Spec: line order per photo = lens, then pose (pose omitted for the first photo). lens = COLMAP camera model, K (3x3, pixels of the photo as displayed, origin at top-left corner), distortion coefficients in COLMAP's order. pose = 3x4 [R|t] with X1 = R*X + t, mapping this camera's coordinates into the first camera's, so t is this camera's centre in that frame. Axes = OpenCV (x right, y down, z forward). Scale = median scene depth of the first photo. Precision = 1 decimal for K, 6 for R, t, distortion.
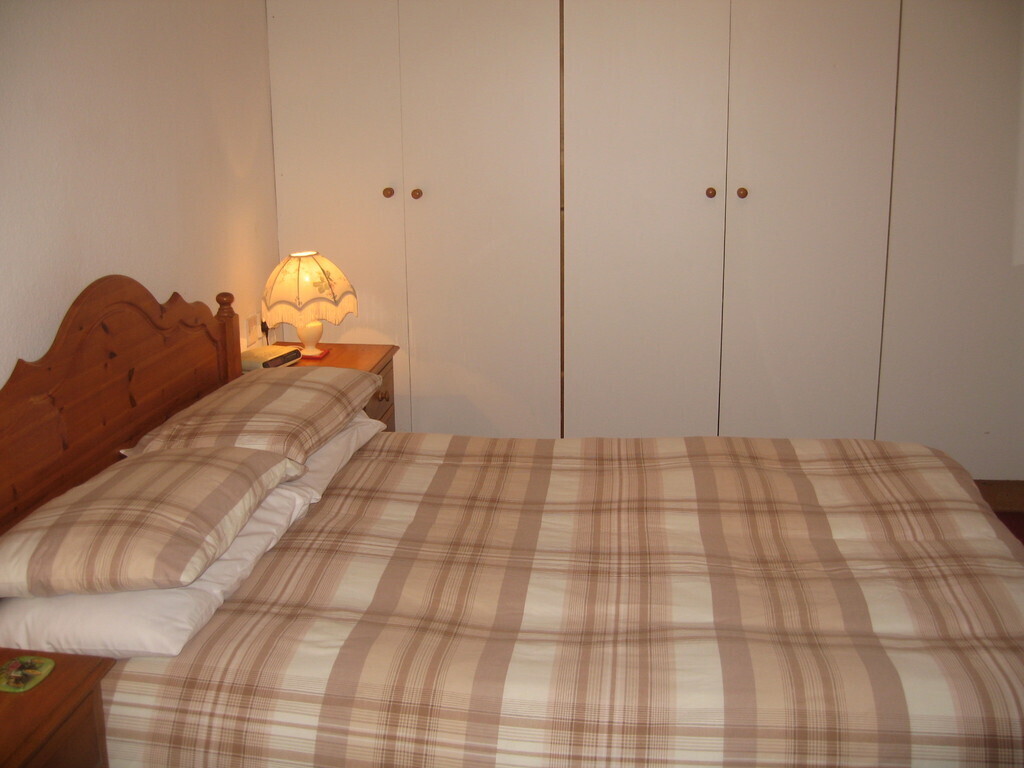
lens RADIAL K [[1100.5, 0, 512.0], [0, 1100.5, 384.0], [0, 0, 1]] dist [-0.158564, 0.138654]
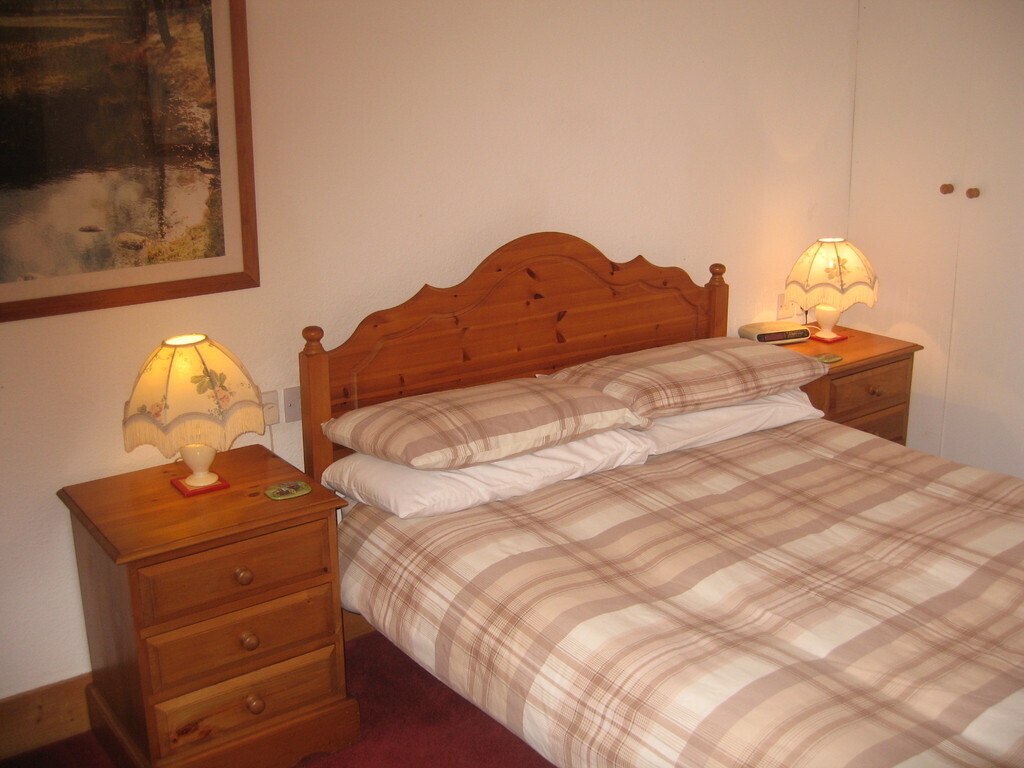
lens RADIAL K [[1100.5, 0, 512.0], [0, 1100.5, 384.0], [0, 0, 1]] dist [-0.158564, 0.138654]
pose [[0.678656, 0.201350, -0.706318, 0.518415], [-0.181867, 0.977808, 0.103999, -0.054375], [0.711583, 0.057877, 0.700214, 0.108412]]
